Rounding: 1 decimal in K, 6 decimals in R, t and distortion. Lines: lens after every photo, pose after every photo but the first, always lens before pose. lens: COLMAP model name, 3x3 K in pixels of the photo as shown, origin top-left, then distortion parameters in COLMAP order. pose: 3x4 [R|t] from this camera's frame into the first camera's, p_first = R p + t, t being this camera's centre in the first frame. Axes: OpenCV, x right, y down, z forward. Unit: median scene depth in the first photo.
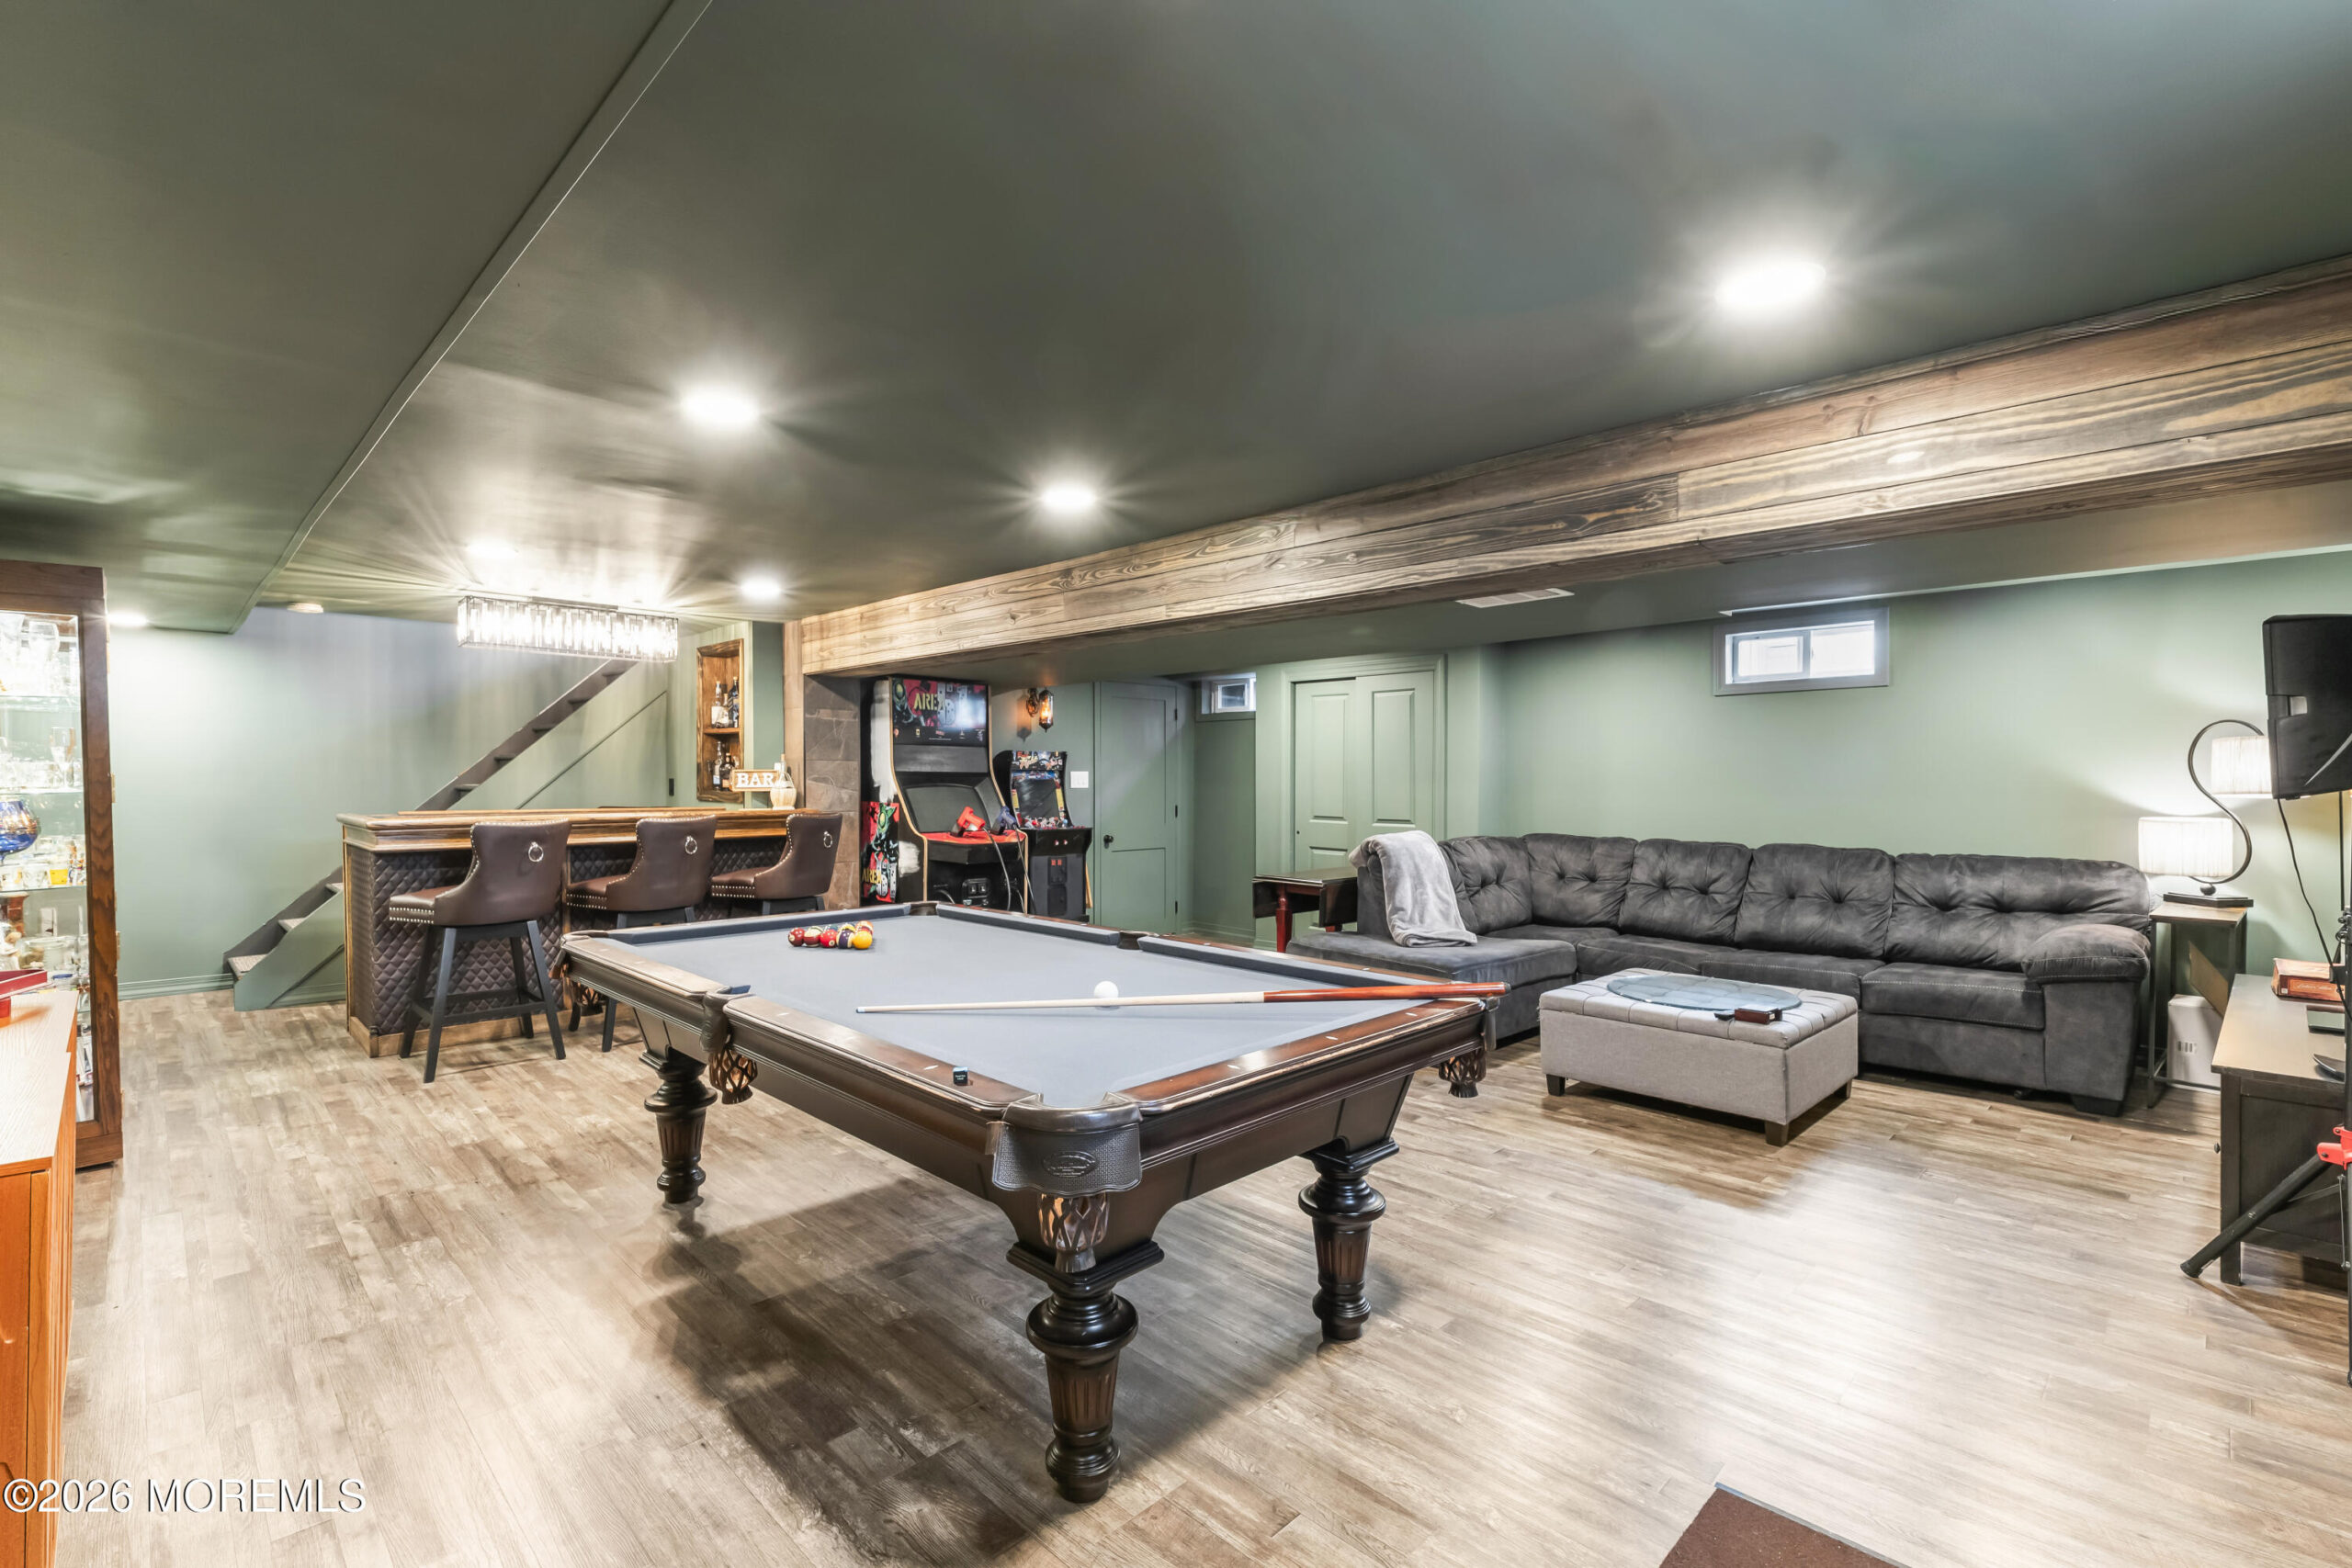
lens RADIAL K [[1050.3, 0, 1176.0], [0, 1050.3, 784.0], [0, 0, 1]] dist [-0.000089, -0.000173]
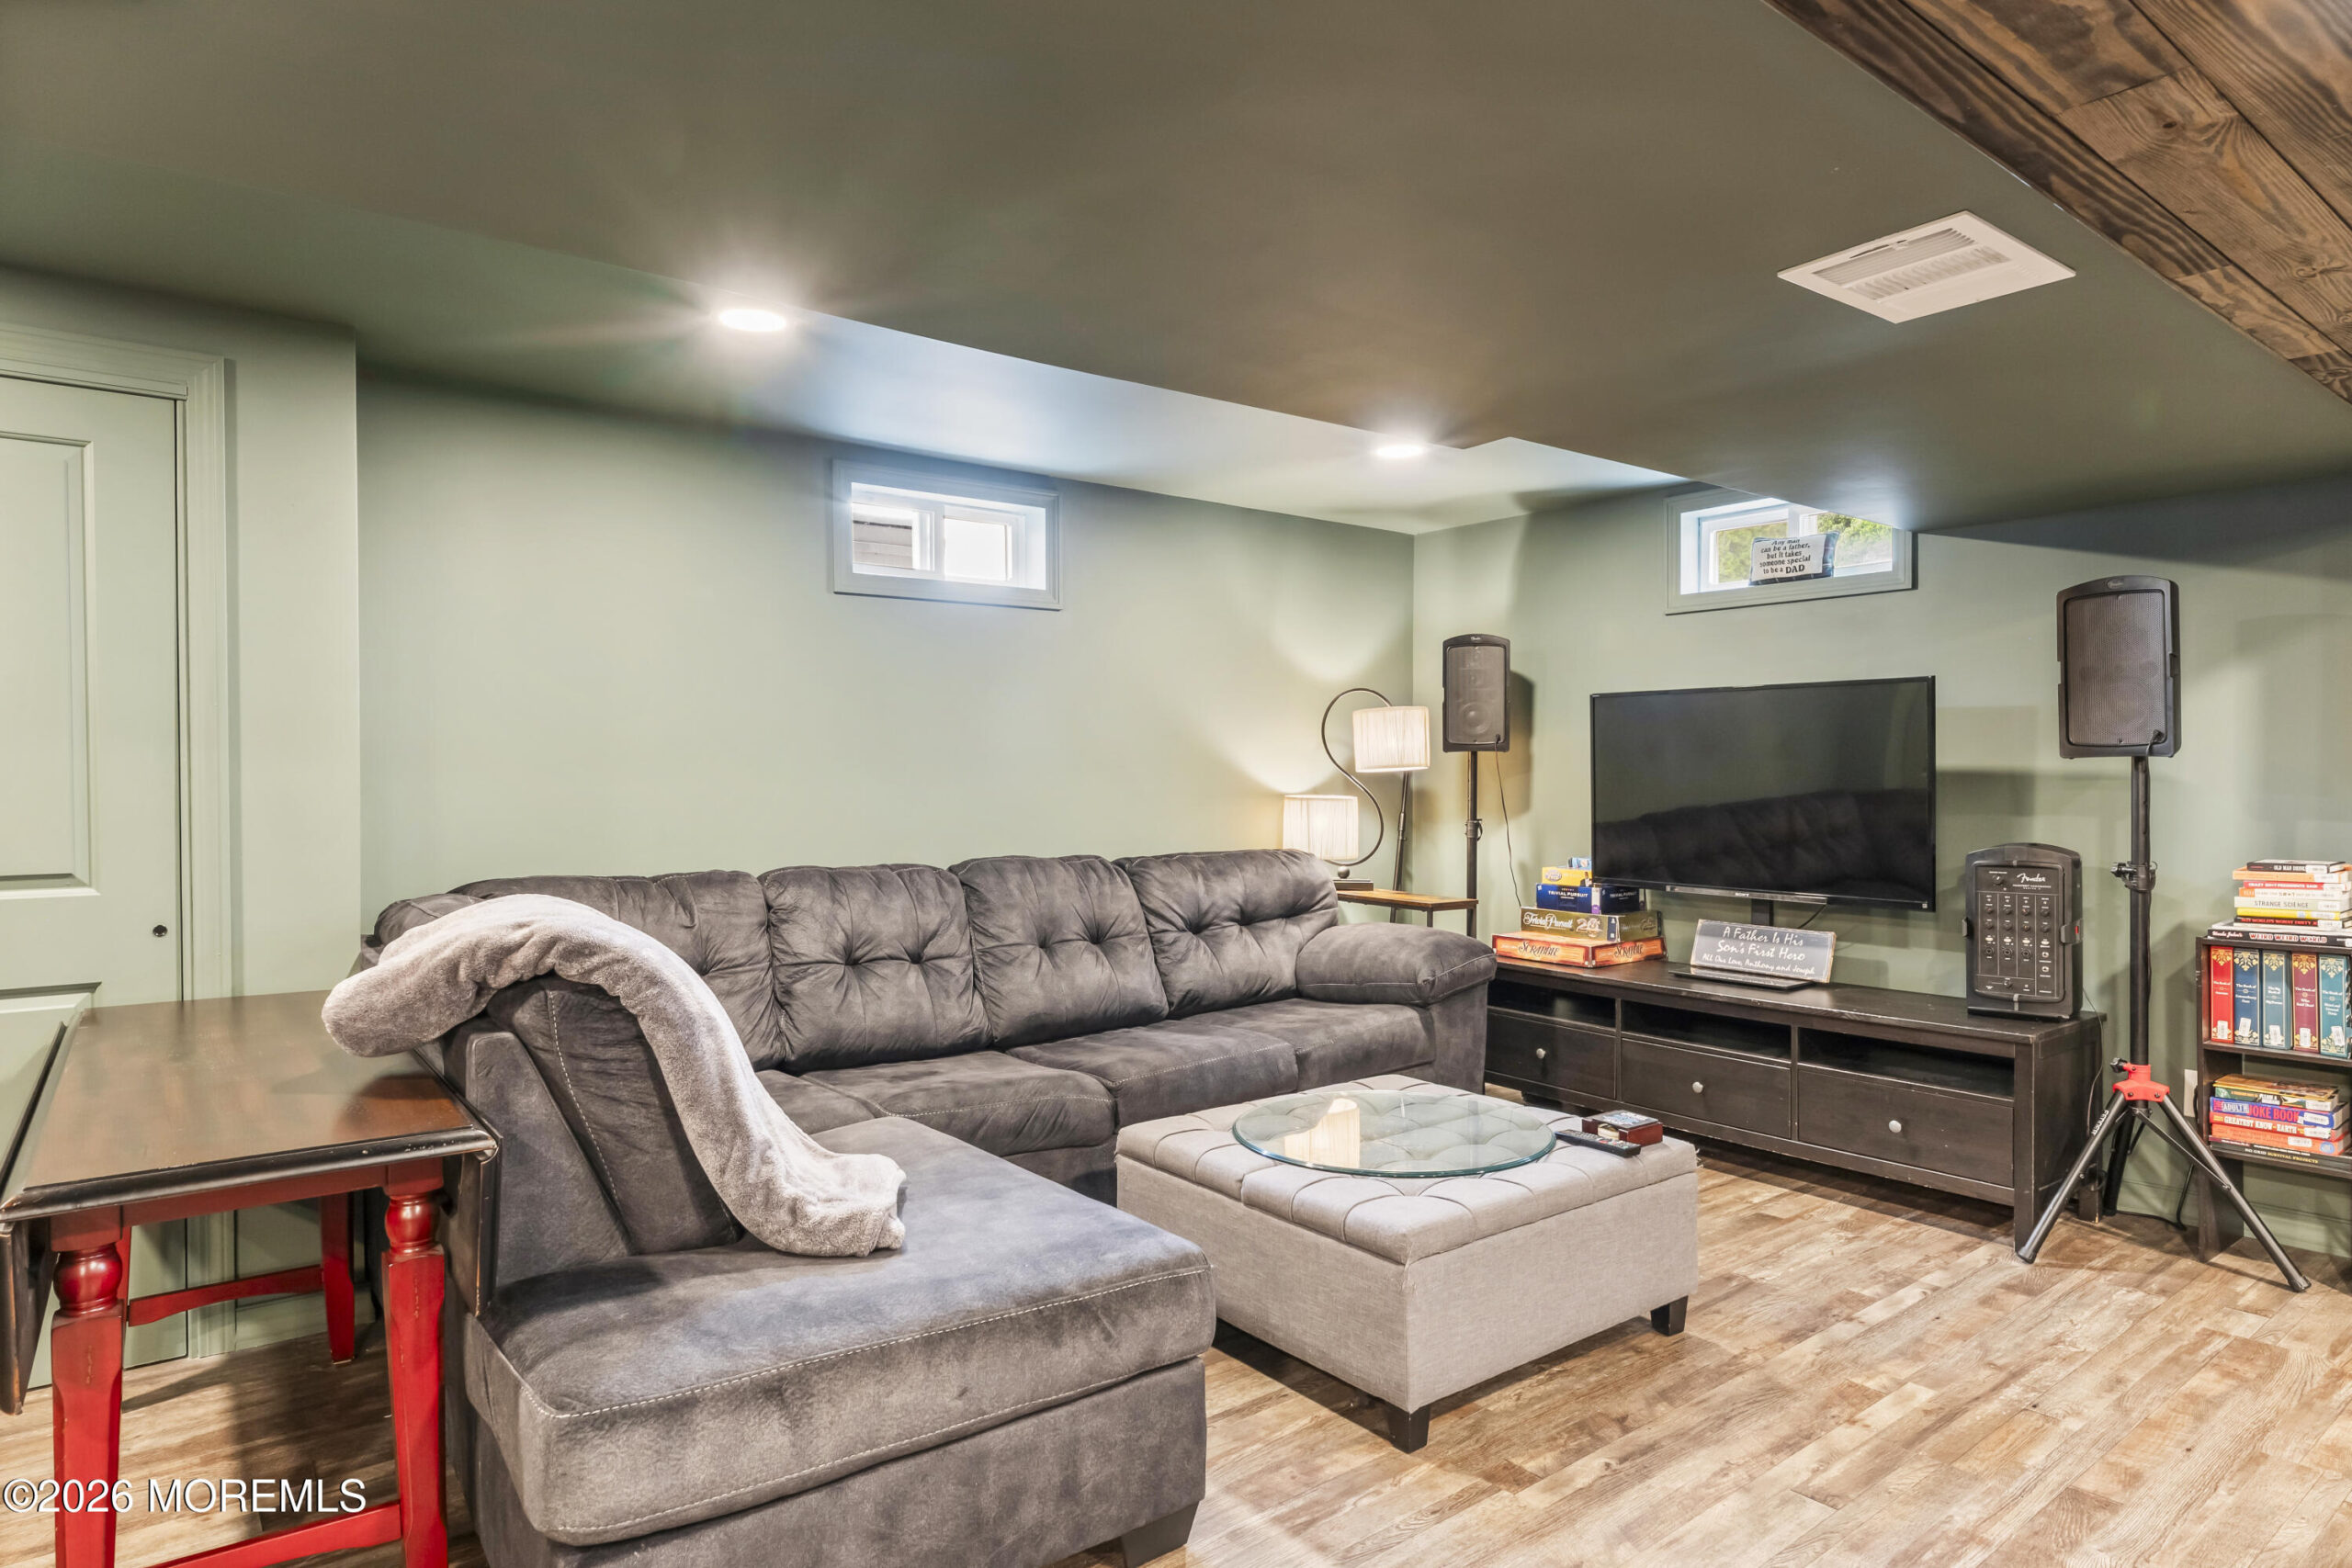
lens RADIAL K [[1343.8, 0, 1176.0], [0, 1343.8, 784.0], [0, 0, 1]] dist [-0.002861, -0.000674]
pose [[0.138682, -0.009882, 0.990288, -0.195331], [0.015832, 0.999845, 0.007761, 0.012851], [-0.990210, 0.014602, 0.138817, 0.971451]]
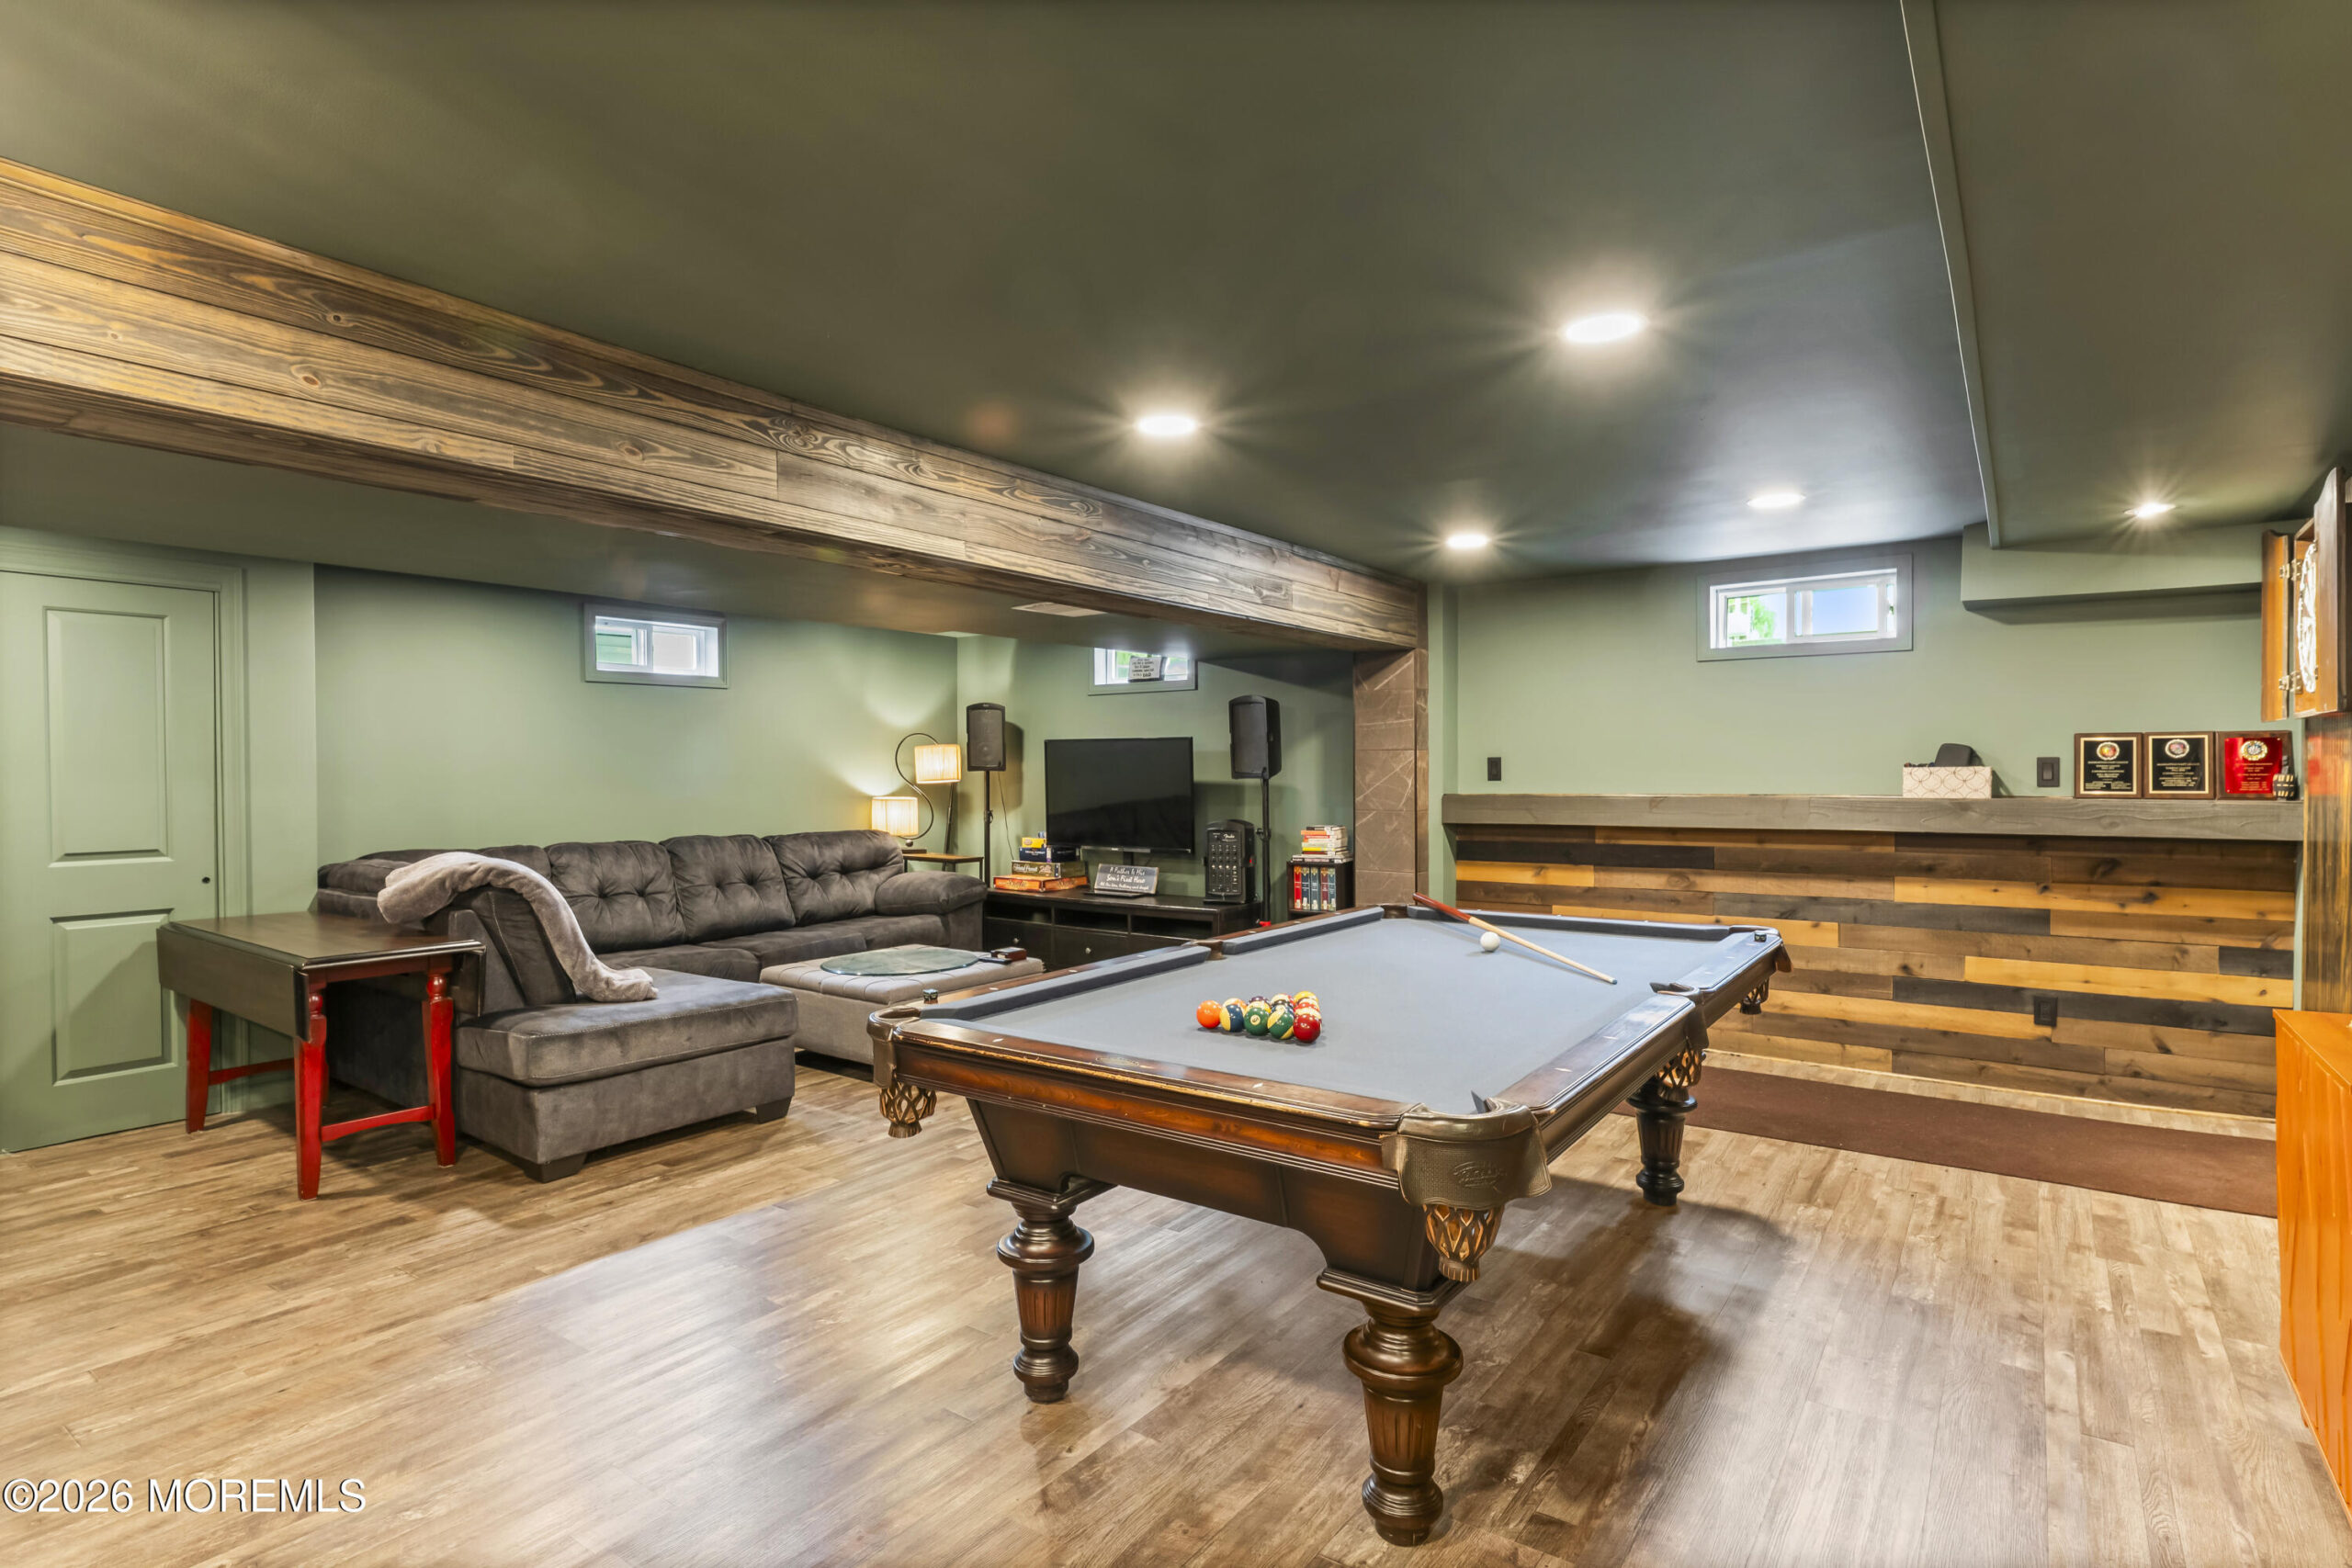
lens RADIAL K [[1179.1, 0, 1176.0], [0, 1179.1, 784.0], [0, 0, 1]] dist [0.002534, -0.000080]
pose [[-0.137226, -0.013430, 0.990449, -0.759521], [0.017326, 0.999723, 0.015956, -0.005422], [-0.990388, 0.019350, -0.136955, 0.842081]]
